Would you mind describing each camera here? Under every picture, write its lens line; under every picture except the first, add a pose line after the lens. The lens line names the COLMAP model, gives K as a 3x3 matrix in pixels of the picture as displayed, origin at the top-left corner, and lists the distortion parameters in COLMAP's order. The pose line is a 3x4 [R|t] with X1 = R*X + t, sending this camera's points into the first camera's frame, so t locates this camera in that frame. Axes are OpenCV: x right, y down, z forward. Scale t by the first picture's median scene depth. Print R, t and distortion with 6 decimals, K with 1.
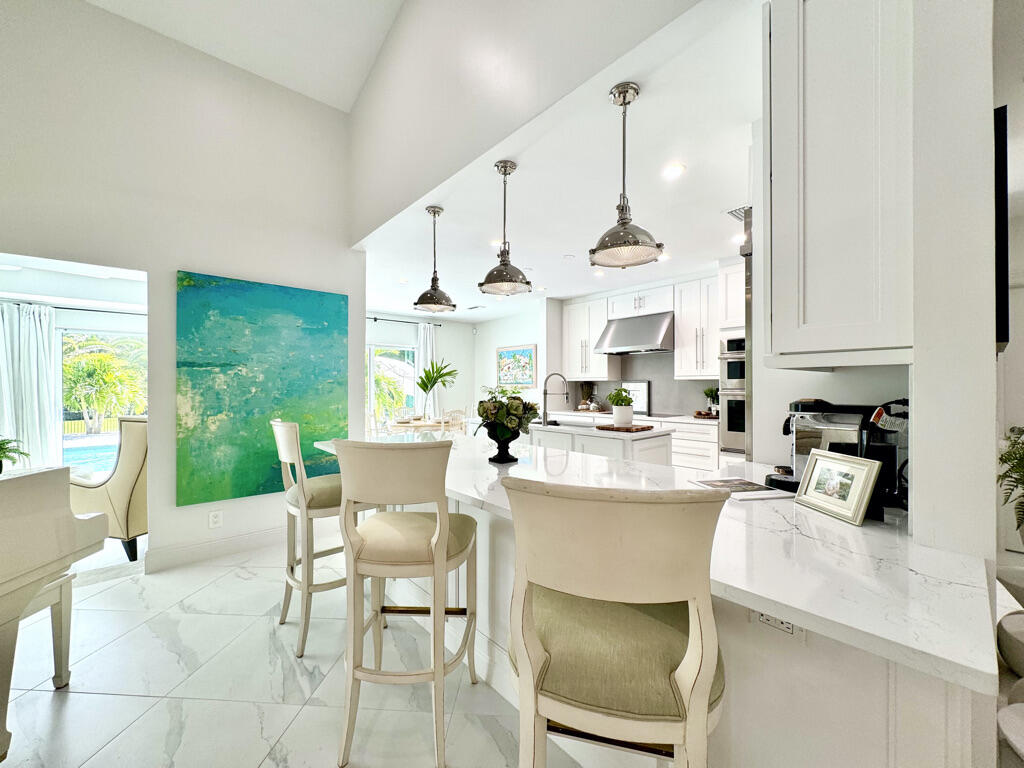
lens RADIAL K [[414.9, 0, 512.0], [0, 414.9, 384.0], [0, 0, 1]] dist [0.004084, 0.000215]
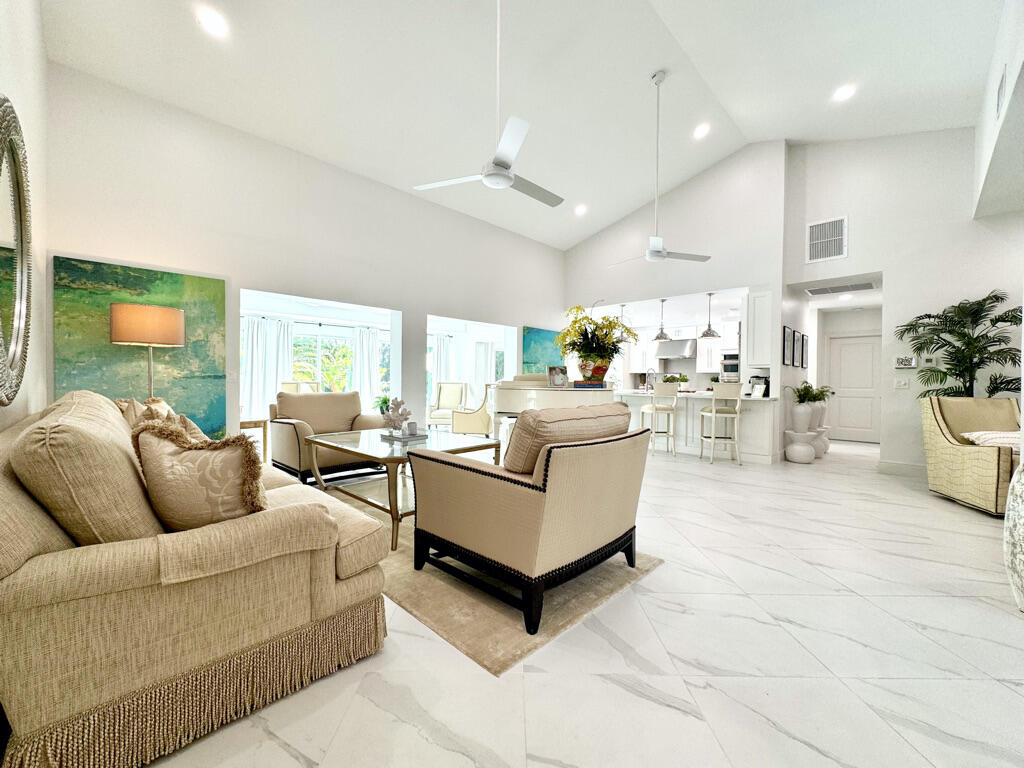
lens RADIAL K [[414.9, 0, 512.0], [0, 414.9, 384.0], [0, 0, 1]] dist [0.004084, 0.000215]
pose [[0.997145, 0.013106, 0.074362, -0.961613], [-0.013943, 0.999845, 0.010745, 0.053019], [-0.074210, -0.011751, 0.997173, -1.414978]]
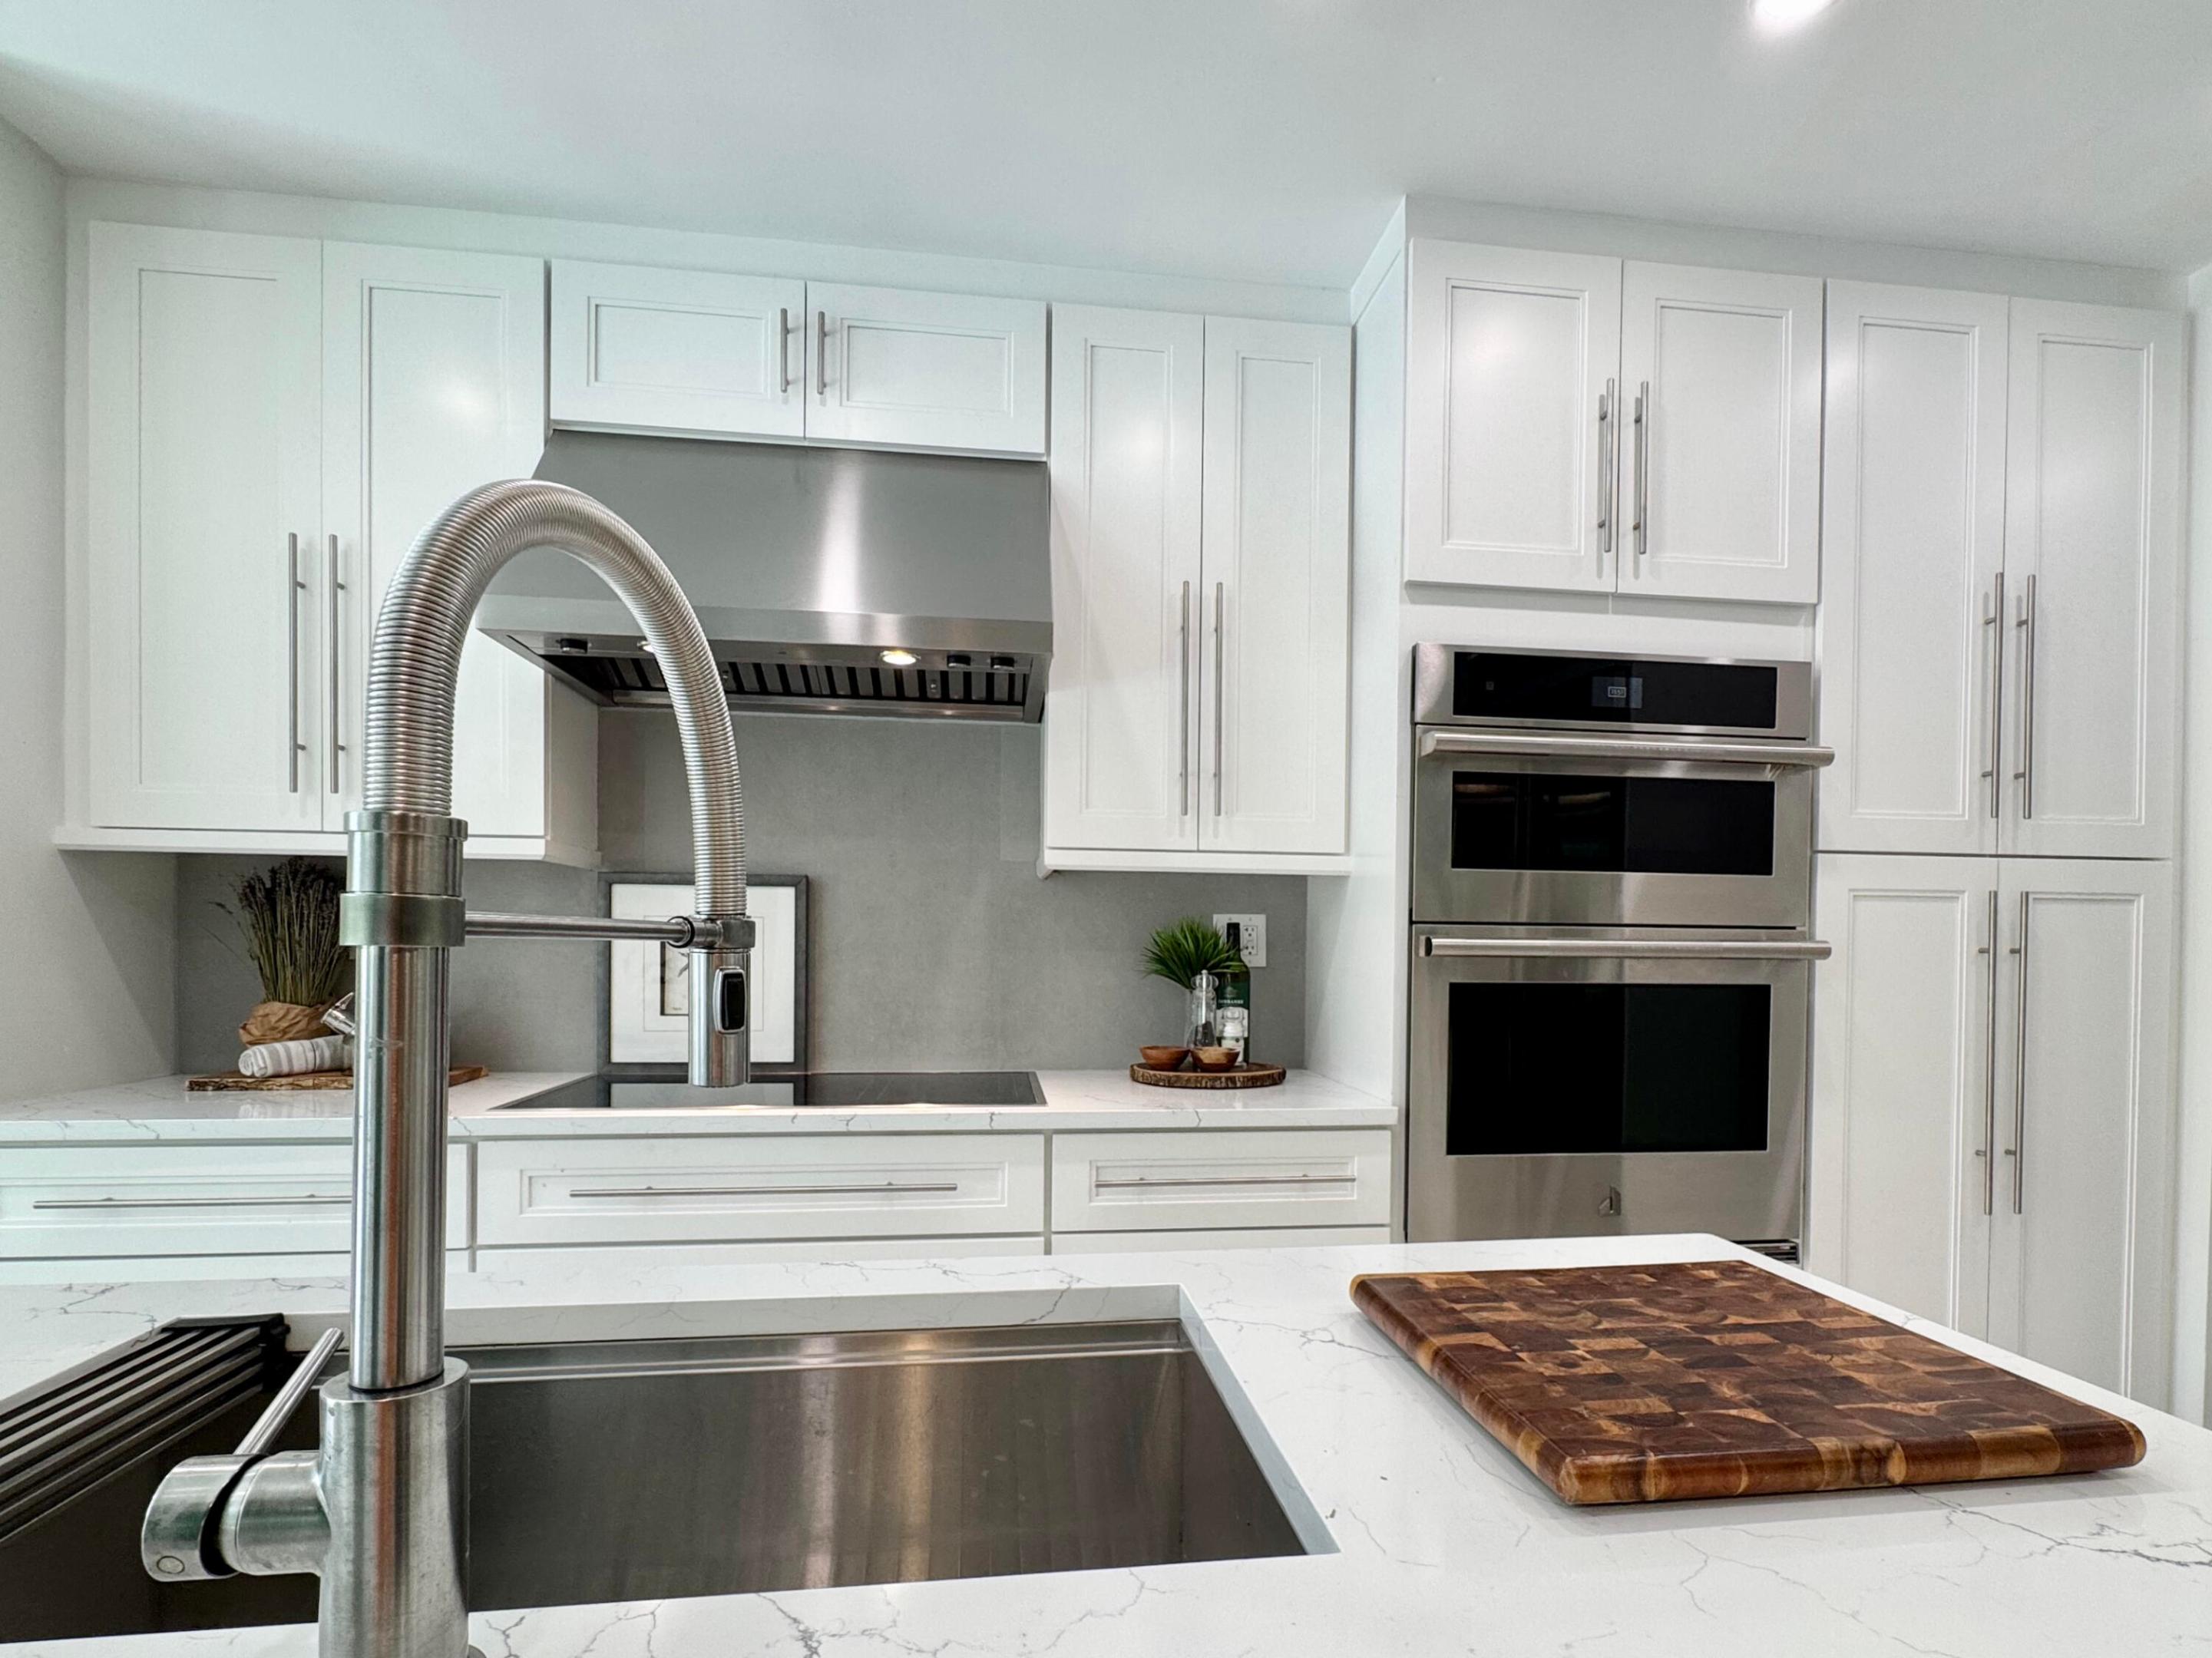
lens RADIAL K [[1167.9, 0, 1152.0], [0, 1167.9, 954.2], [0, 0, 1]] dist [0.000038, 0.001053]
pose [[0.551709, -0.002695, 0.834032, 0.027756], [-0.014440, 0.999814, 0.012783, 0.025839], [-0.833912, -0.019096, 0.551567, 1.014690]]
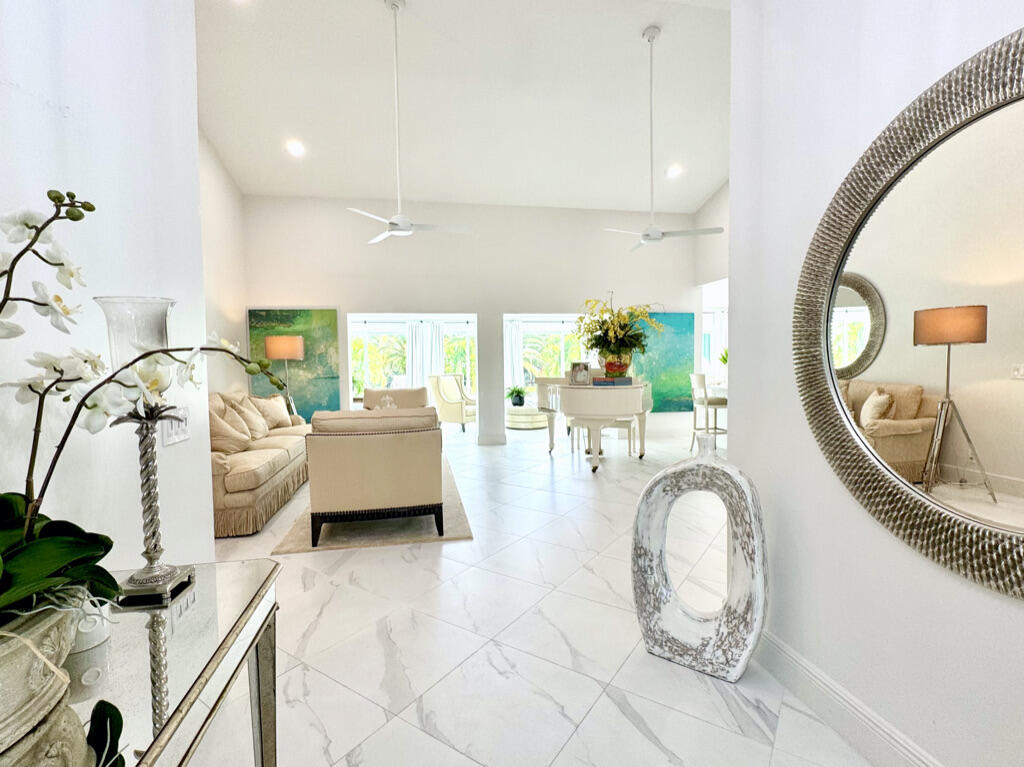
lens RADIAL K [[500.5, 0, 512.0], [0, 500.5, 383.5], [0, 0, 1]] dist [-0.000137, -0.000050]
pose [[0.862864, 0.014019, -0.505242, 0.050037], [0.012835, 0.998685, 0.049630, -0.018050], [0.505273, -0.049309, 0.861549, -1.580479]]
